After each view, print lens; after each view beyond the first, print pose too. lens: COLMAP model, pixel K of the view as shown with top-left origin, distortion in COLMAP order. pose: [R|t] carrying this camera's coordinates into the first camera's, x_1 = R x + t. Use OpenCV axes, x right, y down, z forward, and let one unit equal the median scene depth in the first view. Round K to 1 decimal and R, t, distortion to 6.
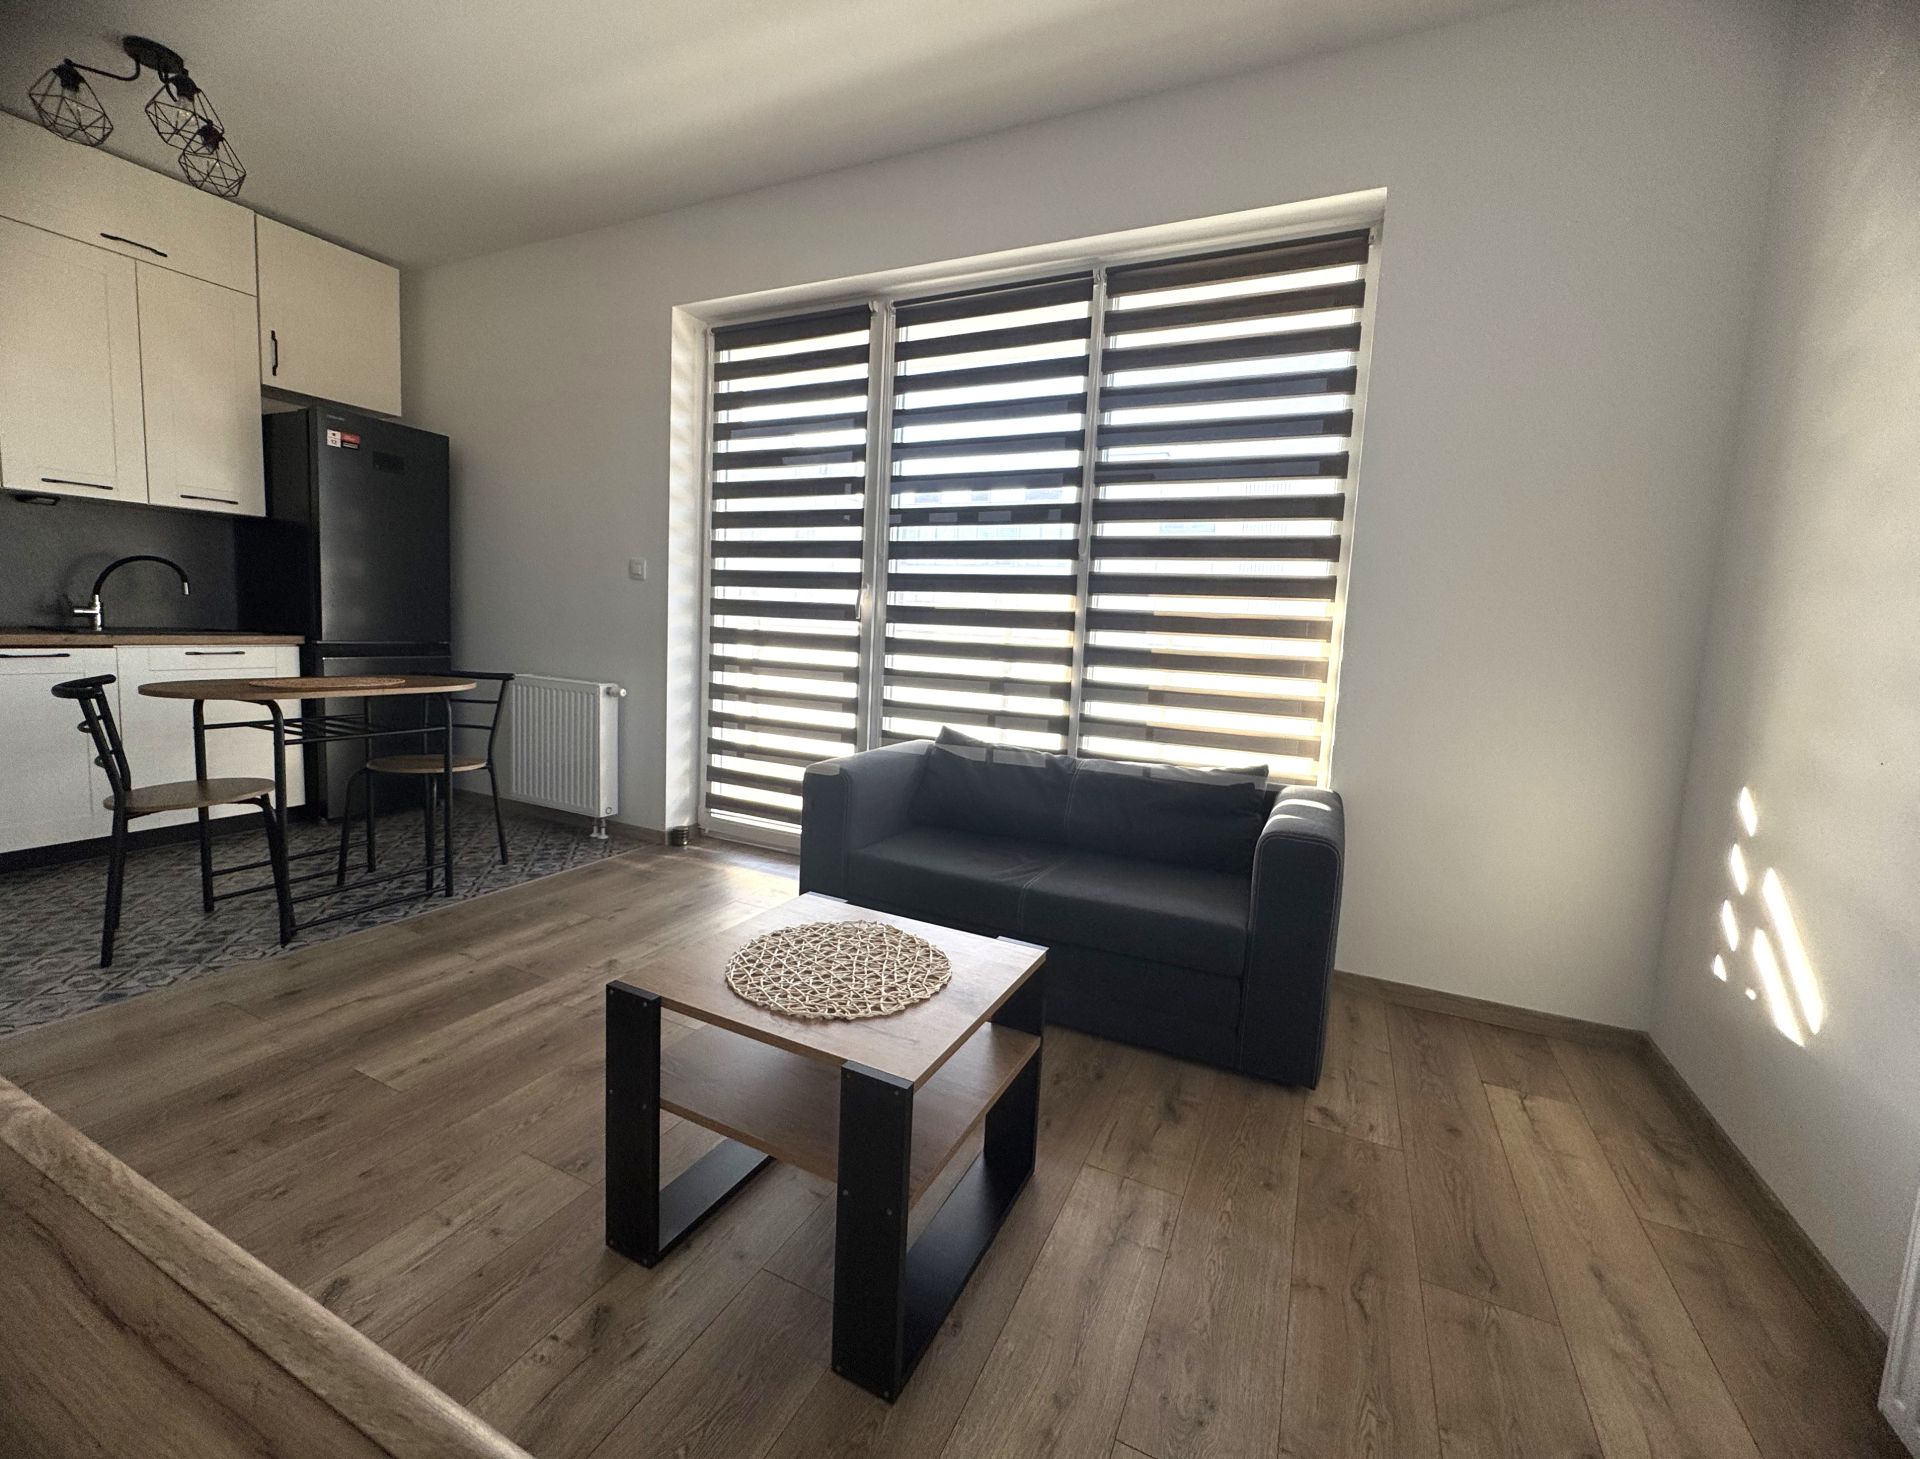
lens RADIAL K [[802.4, 0, 937.6], [0, 802.4, 708.6], [0, 0, 1]] dist [-0.004789, 0.000752]
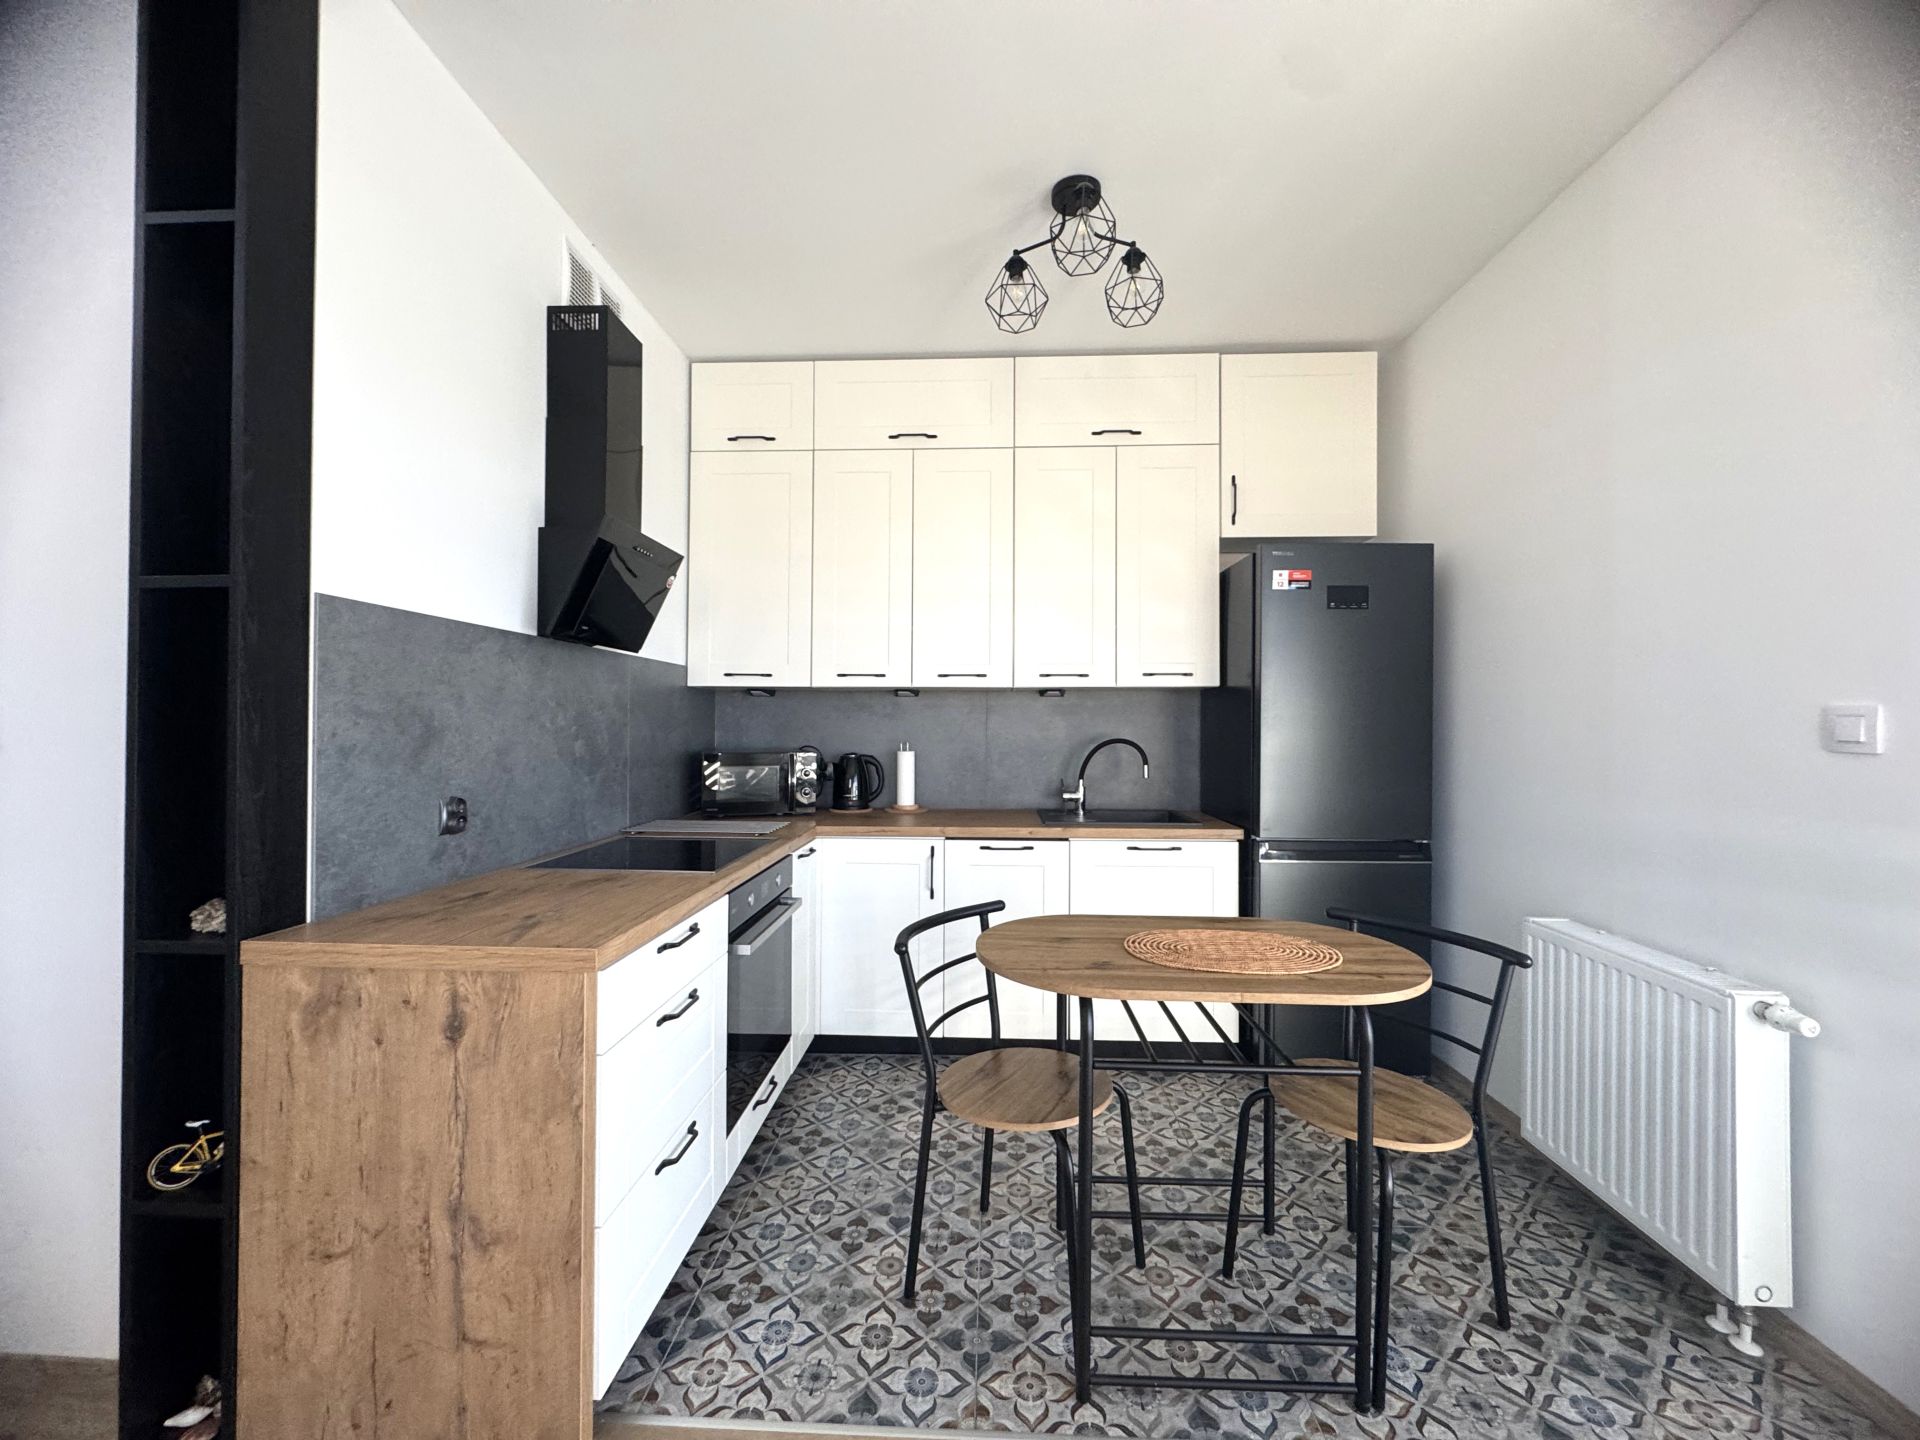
lens RADIAL K [[766.6, 0, 960.0], [0, 766.6, 720.0], [0, 0, 1]] dist [-0.002098, 0.000111]
pose [[0.403666, -0.051580, -0.913451, -0.245847], [-0.080285, 0.992561, -0.091526, -0.130138], [0.911377, 0.110283, 0.396522, 0.521553]]
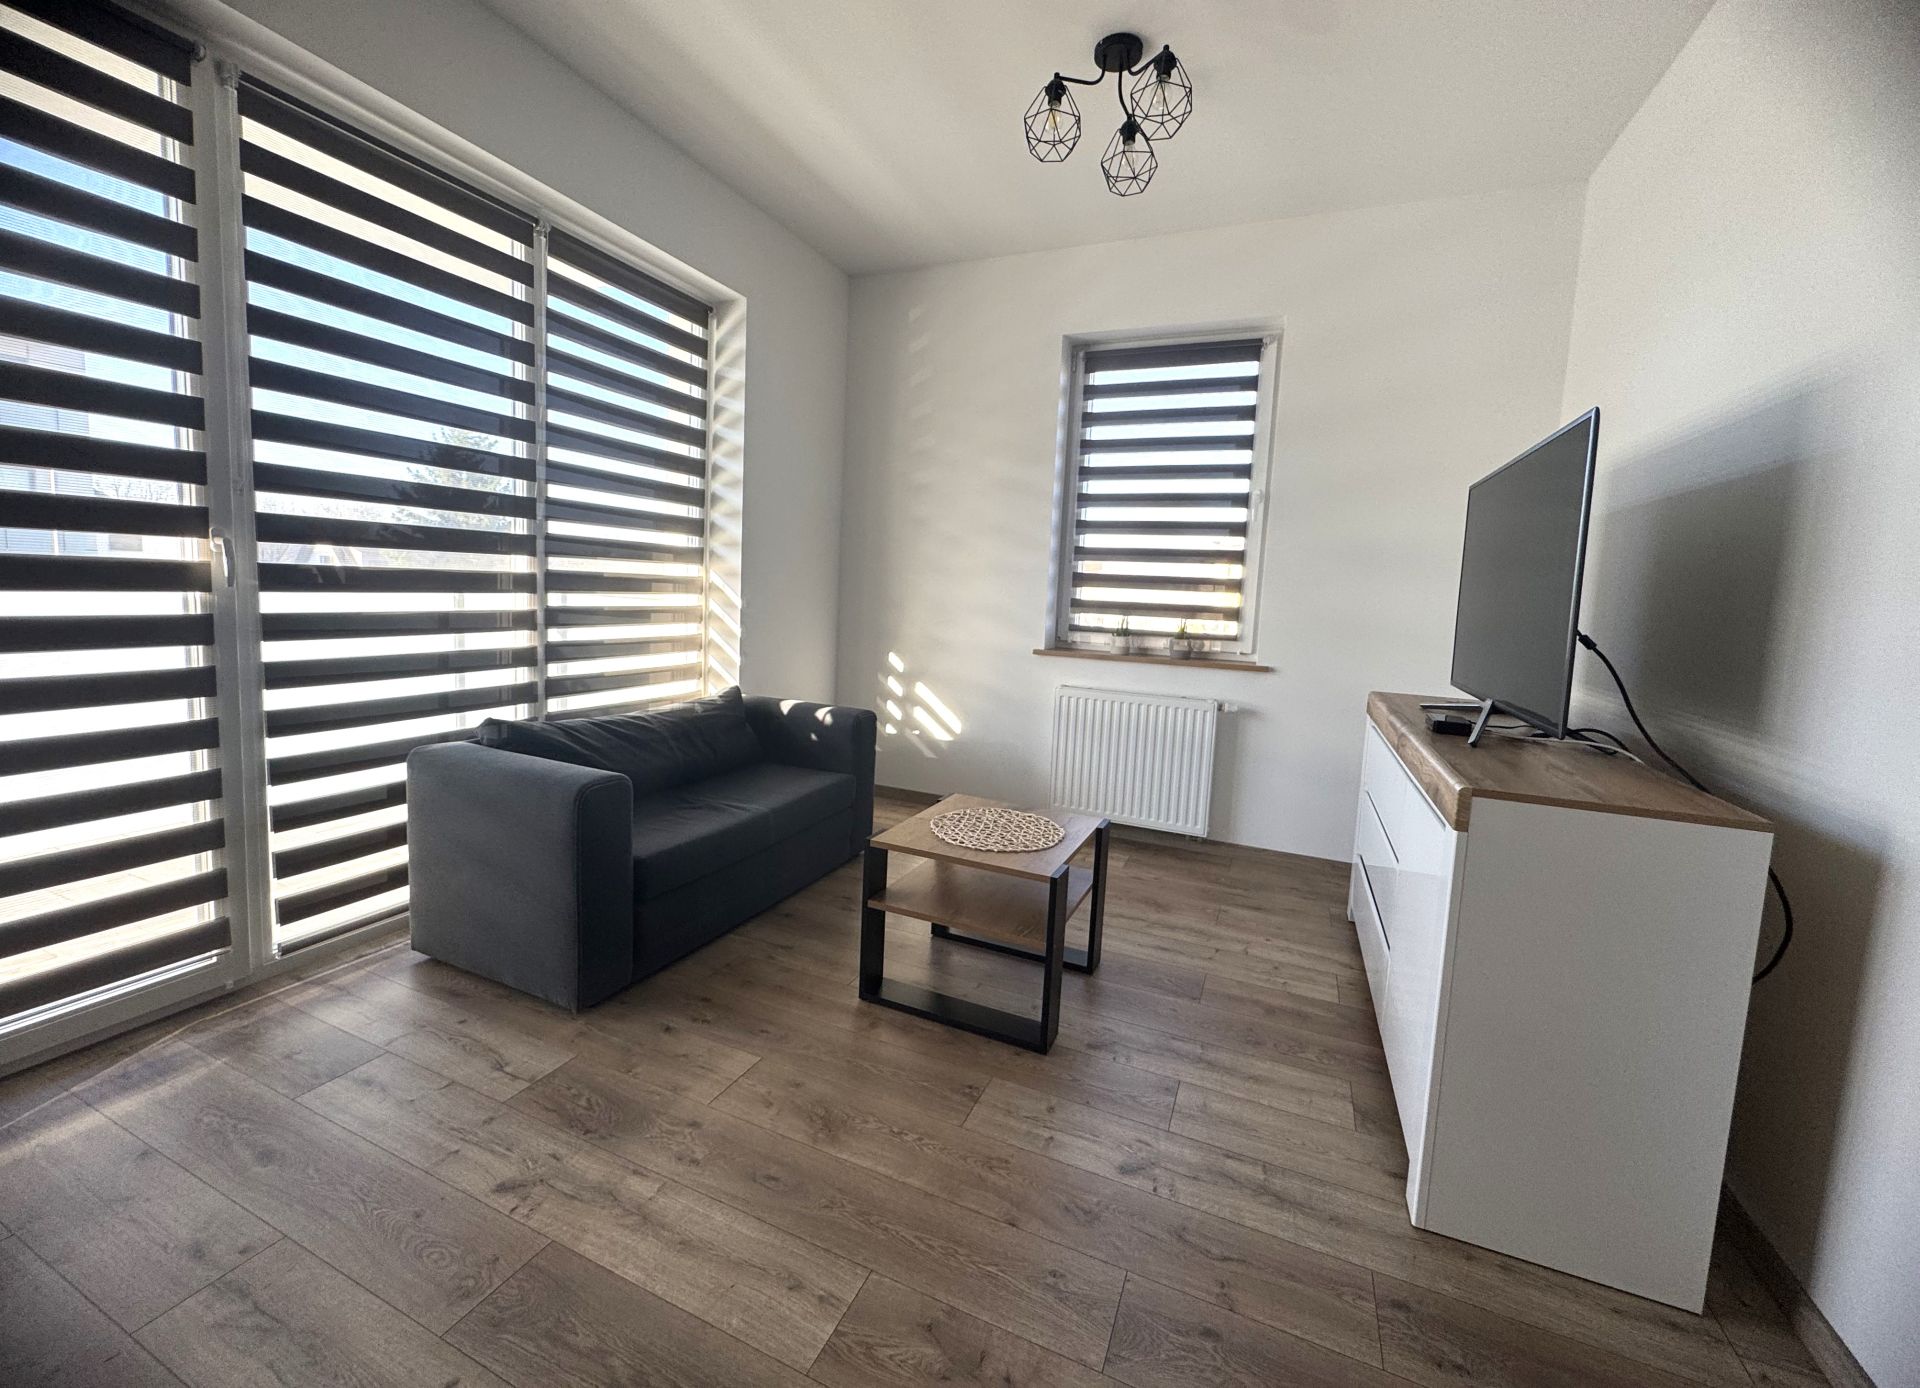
lens RADIAL K [[773.1, 0, 957.7], [0, 773.1, 668.5], [0, 0, 1]] dist [-0.000426, -0.000021]
pose [[-0.048178, -0.155747, 0.986621, -0.785969], [0.055206, 0.985843, 0.158320, -0.127383], [-0.997312, 0.062095, -0.038897, 0.538441]]
